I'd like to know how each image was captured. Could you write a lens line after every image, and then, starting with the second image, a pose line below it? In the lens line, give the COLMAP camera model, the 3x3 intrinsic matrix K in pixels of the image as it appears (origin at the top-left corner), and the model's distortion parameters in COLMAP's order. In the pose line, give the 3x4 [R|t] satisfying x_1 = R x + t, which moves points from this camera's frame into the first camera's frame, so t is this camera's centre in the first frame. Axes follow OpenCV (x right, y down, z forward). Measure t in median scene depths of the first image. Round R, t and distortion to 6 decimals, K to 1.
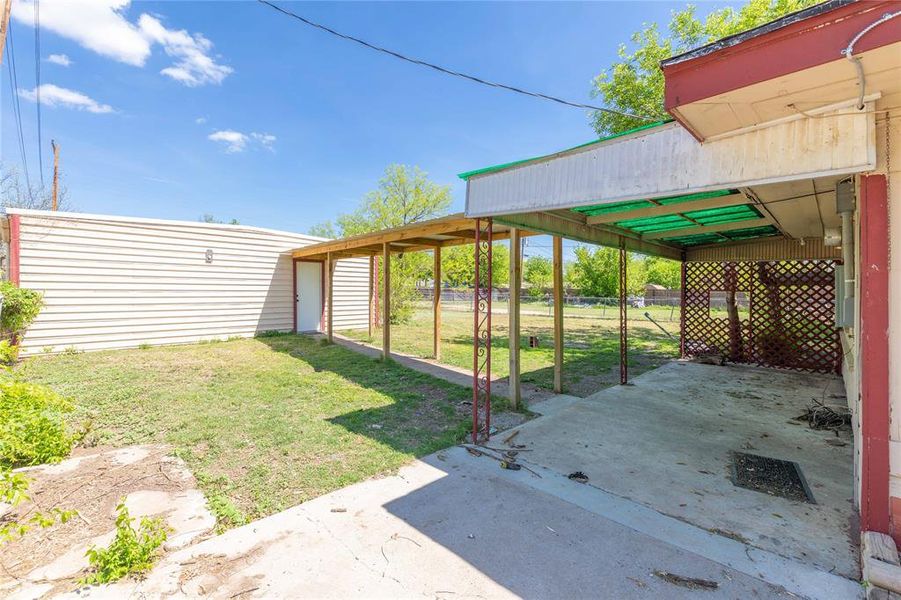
lens RADIAL K [[392.0, 0, 448.5], [0, 392.0, 292.1], [0, 0, 1]] dist [0.000403, 0.001008]
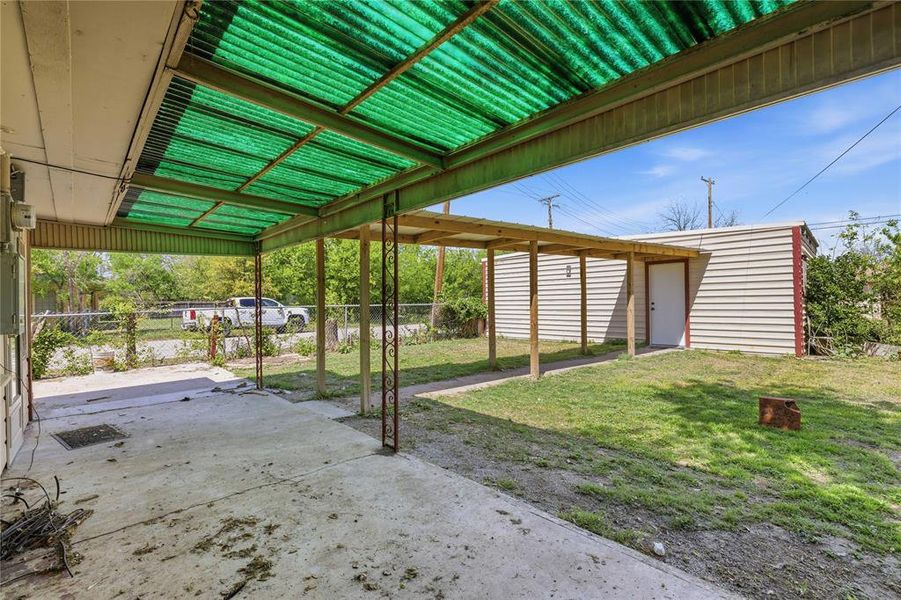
lens RADIAL K [[392.0, 0, 443.9], [0, 392.0, 307.6], [0, 0, 1]] dist [0.000403, 0.001008]
pose [[-0.039301, 0.001033, -0.999227, 0.752459], [0.010852, 0.999941, 0.000607, 0.019285], [0.999168, -0.010820, -0.039310, 0.811736]]
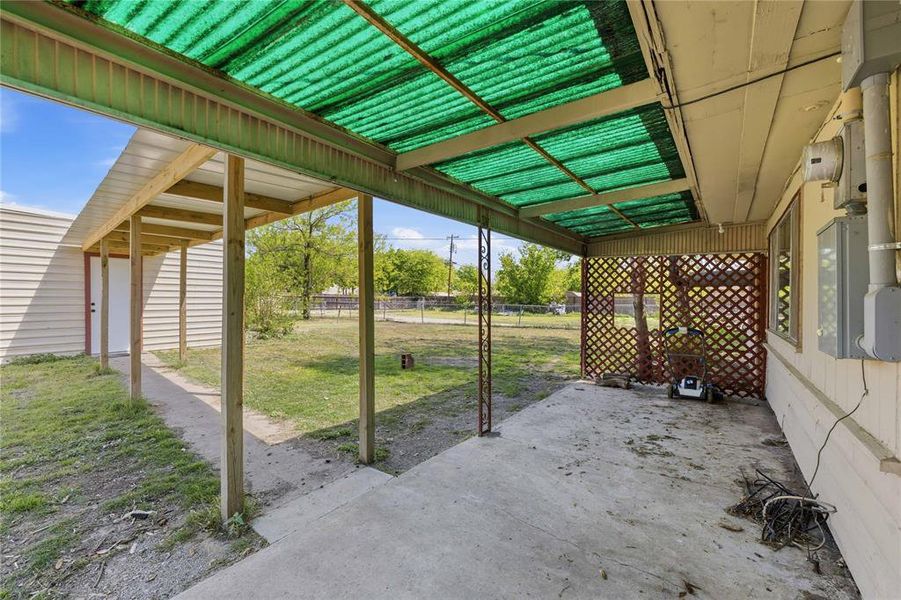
lens RADIAL K [[392.0, 0, 445.7], [0, 392.0, 305.1], [0, 0, 1]] dist [0.000403, 0.001008]
pose [[0.987926, -0.007326, 0.154753, 0.206953], [0.005585, 0.999916, 0.011685, 0.009431], [-0.154826, -0.010679, 0.987884, 0.269343]]
